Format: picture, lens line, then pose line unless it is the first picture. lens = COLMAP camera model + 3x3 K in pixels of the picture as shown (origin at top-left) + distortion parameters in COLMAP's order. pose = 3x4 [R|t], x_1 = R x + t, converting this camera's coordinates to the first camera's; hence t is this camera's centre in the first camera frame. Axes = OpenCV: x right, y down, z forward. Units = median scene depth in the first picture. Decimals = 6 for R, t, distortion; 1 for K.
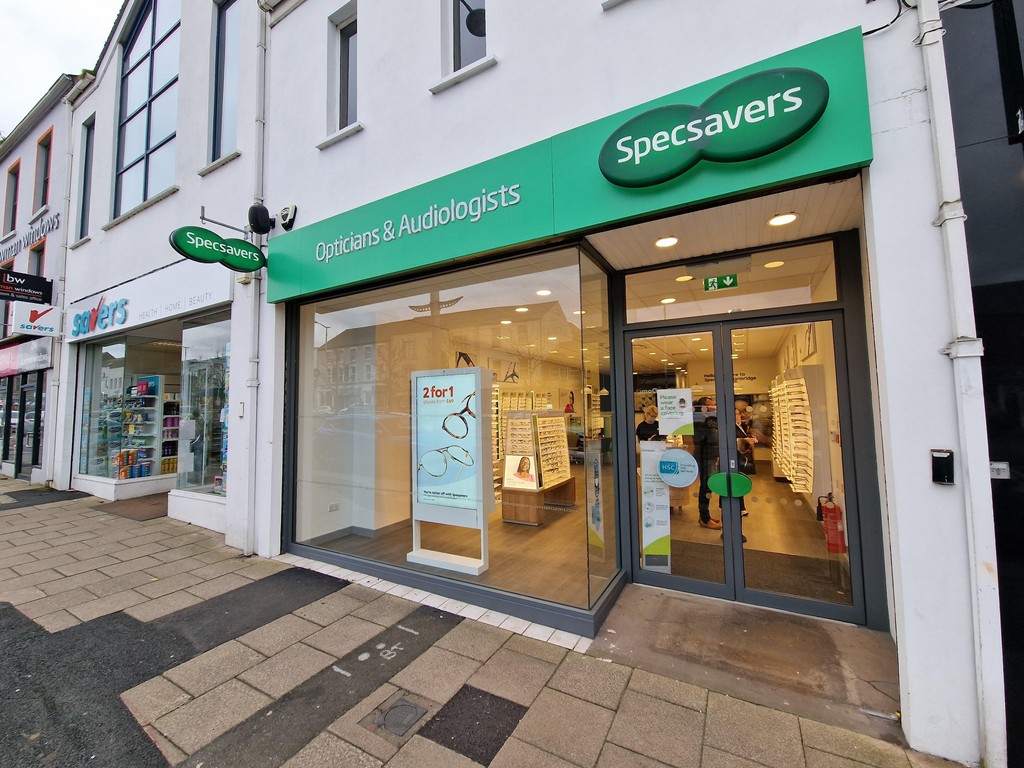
lens RADIAL K [[408.5, 0, 517.2], [0, 408.5, 382.0], [0, 0, 1]] dist [-0.003202, -0.000055]
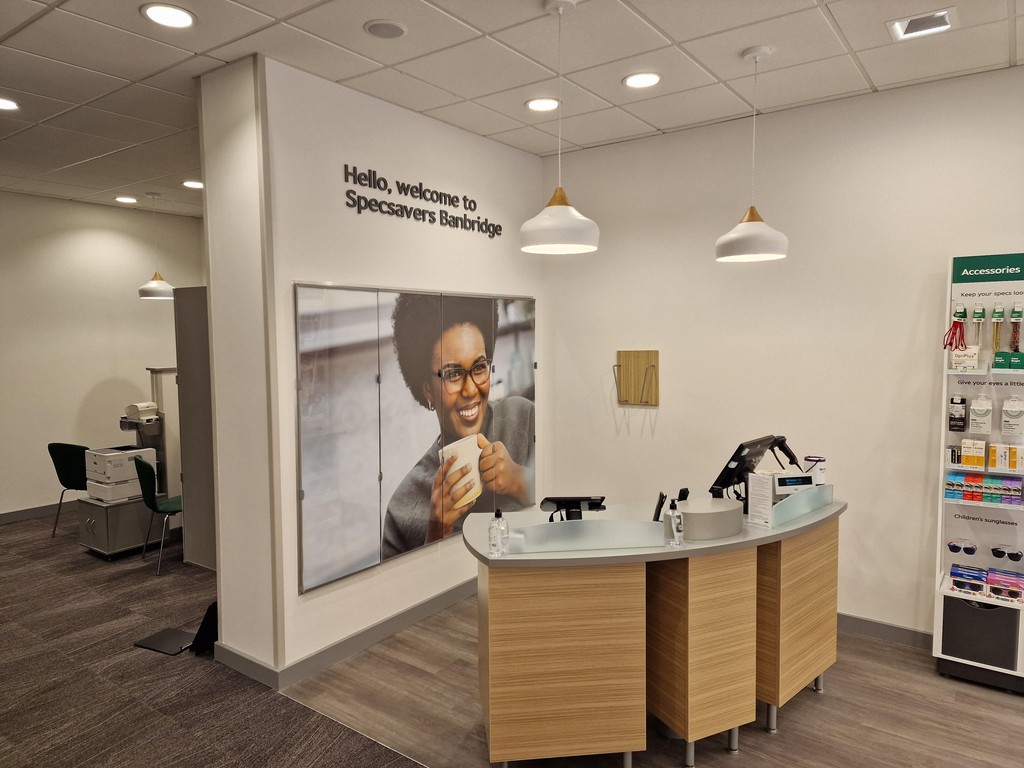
lens RADIAL K [[676.7, 0, 528.1], [0, 676.7, 388.9], [0, 0, 1]] dist [0.078936, -0.067975]
pose [[0.136815, -0.069470, 0.988158, 0.220137], [-0.061044, 0.995051, 0.078407, 0.059023], [-0.988714, -0.071048, 0.131897, 1.077355]]
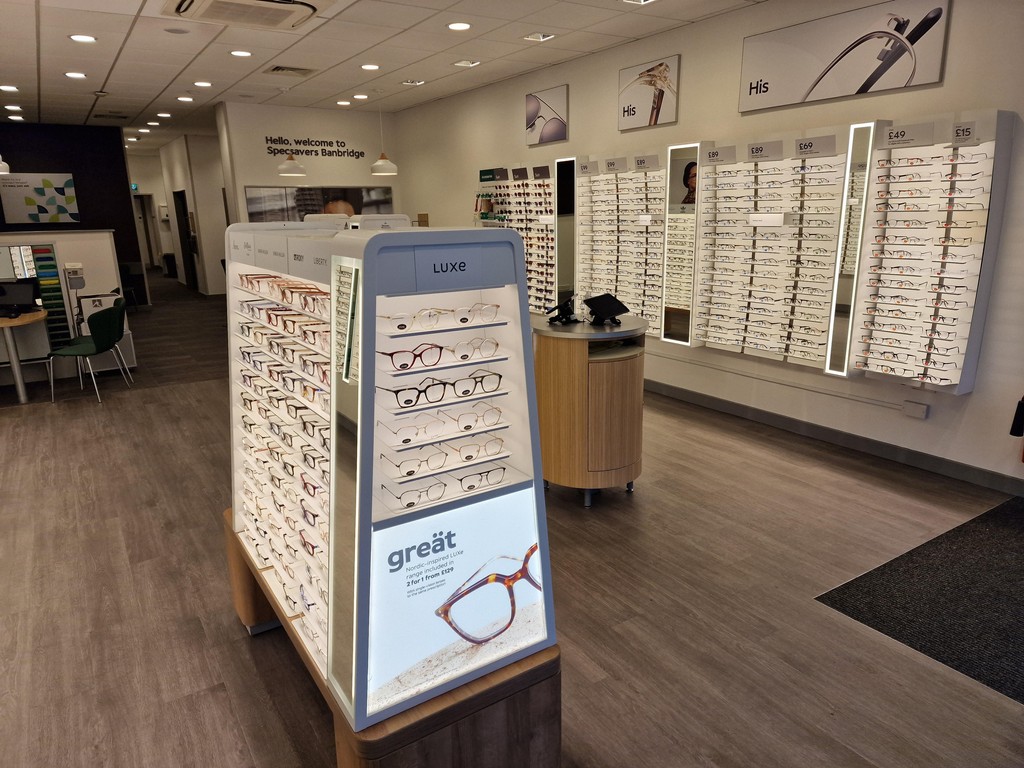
lens RADIAL K [[676.7, 0, 508.7], [0, 676.7, 379.9], [0, 0, 1]] dist [0.078936, -0.067975]
pose [[0.475958, -0.209919, 0.854048, -0.117723], [-0.047361, 0.963569, 0.263232, 0.032622], [-0.878192, -0.165736, 0.448676, 0.494783]]
